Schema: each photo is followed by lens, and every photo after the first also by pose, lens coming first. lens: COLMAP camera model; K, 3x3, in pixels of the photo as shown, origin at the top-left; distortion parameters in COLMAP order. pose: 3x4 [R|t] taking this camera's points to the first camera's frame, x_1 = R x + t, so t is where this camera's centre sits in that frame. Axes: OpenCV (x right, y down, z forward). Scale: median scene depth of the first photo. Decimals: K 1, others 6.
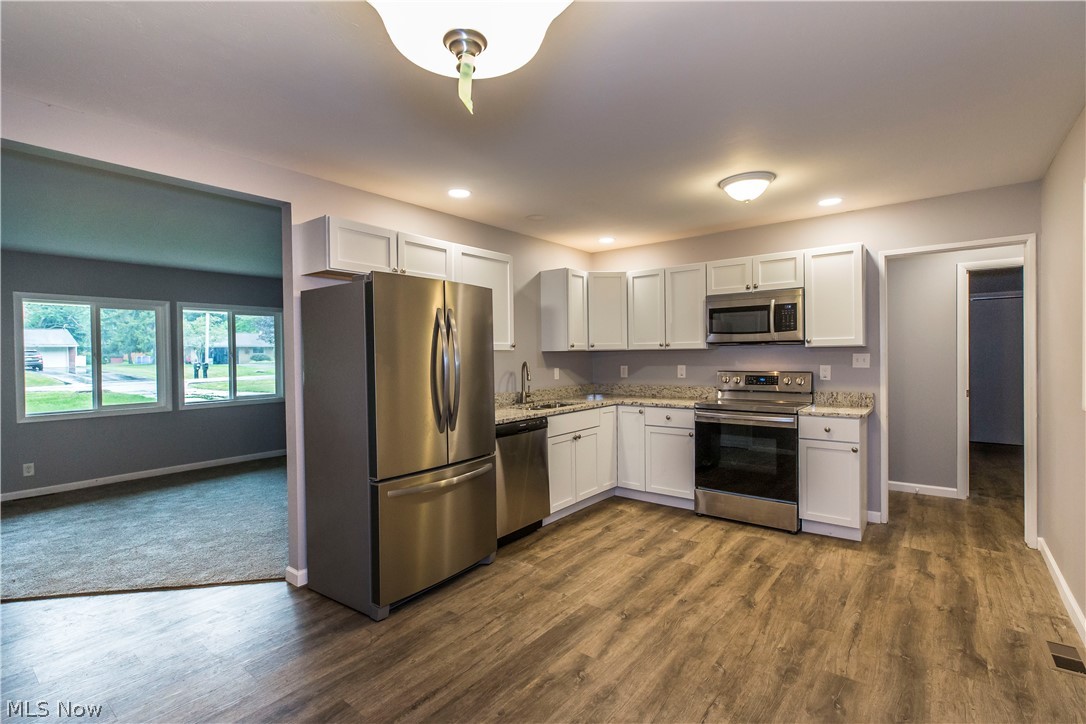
lens RADIAL K [[488.3, 0, 543.0], [0, 488.3, 362.0], [0, 0, 1]] dist [0.010610, -0.000171]
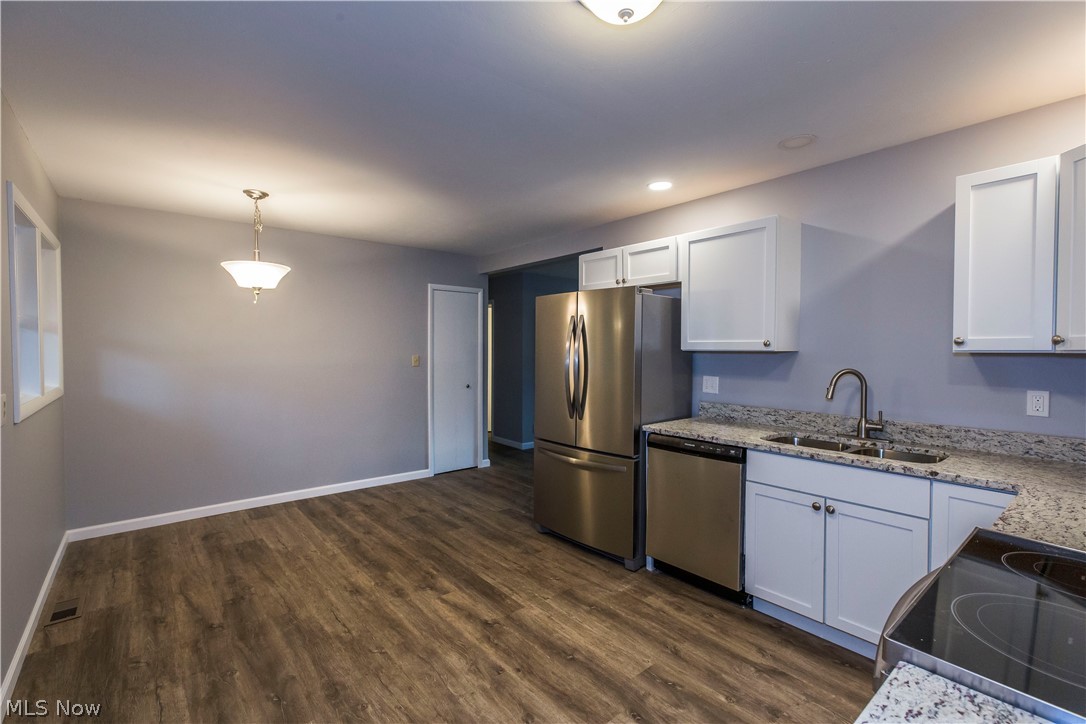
lens RADIAL K [[488.3, 0, 543.0], [0, 488.3, 362.0], [0, 0, 1]] dist [0.010610, -0.000171]
pose [[-0.194991, 0.039620, -0.980004, 1.049766], [-0.014496, 0.998958, 0.043271, -0.048686], [0.980698, 0.022644, -0.194214, 1.233393]]
